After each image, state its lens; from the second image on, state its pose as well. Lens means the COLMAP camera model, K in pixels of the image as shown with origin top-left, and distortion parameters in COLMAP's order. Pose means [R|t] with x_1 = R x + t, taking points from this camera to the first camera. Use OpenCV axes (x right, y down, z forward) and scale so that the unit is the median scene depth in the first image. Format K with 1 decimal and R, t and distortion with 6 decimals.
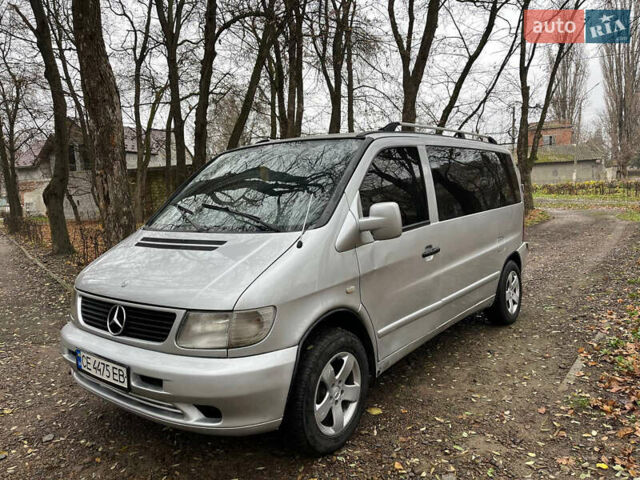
lens RADIAL K [[484.9, 0, 317.9], [0, 484.9, 239.5], [0, 0, 1]] dist [0.067600, -0.088532]
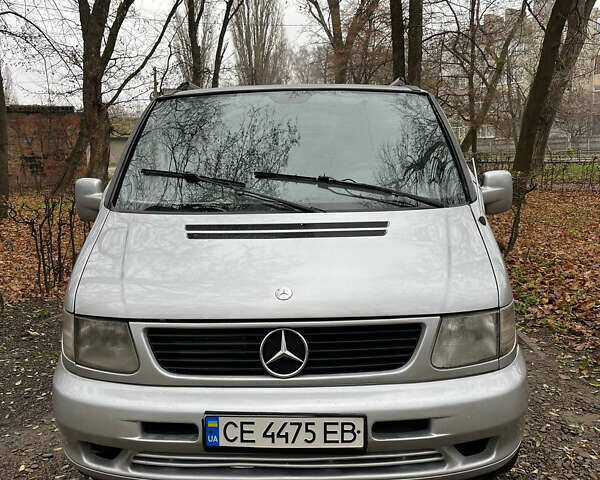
lens RADIAL K [[608.7, 0, 300.0], [0, 608.7, 239.0], [0, 0, 1]] dist [0.020681, 0.010816]
pose [[0.795254, -0.054350, 0.603835, -0.880755], [0.044578, 0.998520, 0.031165, -0.004581], [-0.604635, 0.002133, 0.796500, 0.375440]]
